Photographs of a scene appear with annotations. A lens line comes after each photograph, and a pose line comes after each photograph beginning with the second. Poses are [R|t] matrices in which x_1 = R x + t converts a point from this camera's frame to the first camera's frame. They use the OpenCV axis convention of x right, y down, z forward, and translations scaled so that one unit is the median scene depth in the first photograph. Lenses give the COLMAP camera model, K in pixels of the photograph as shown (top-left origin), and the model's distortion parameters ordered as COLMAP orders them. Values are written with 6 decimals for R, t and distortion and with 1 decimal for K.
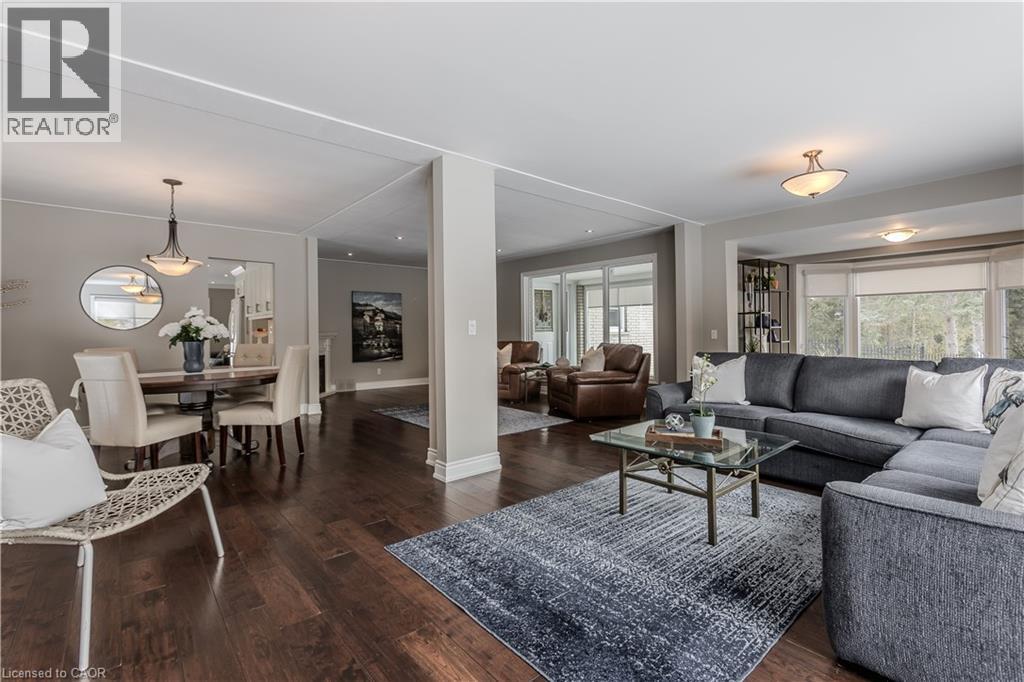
lens RADIAL K [[458.9, 0, 501.1], [0, 458.9, 330.4], [0, 0, 1]] dist [0.000513, 0.000240]
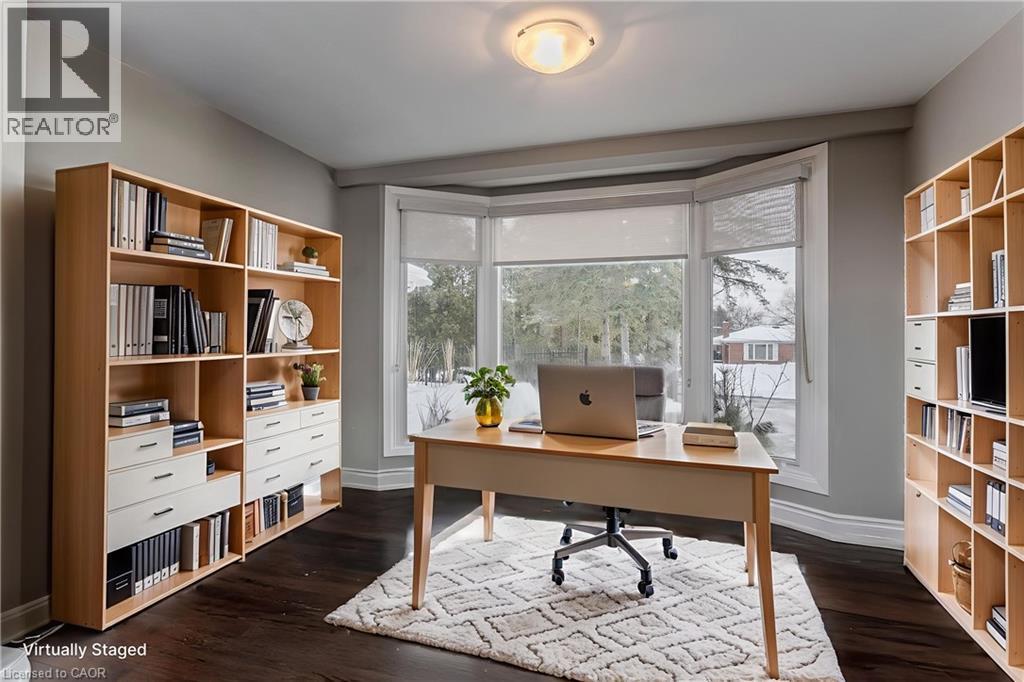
lens RADIAL K [[458.9, 0, 501.1], [0, 458.9, 330.4], [0, 0, 1]] dist [0.000513, 0.000240]
pose [[0.845367, 0.008462, 0.534119, 0.512028], [-0.010566, 0.999944, 0.000881, -0.002856], [-0.534082, -0.006388, 0.845409, 0.572359]]
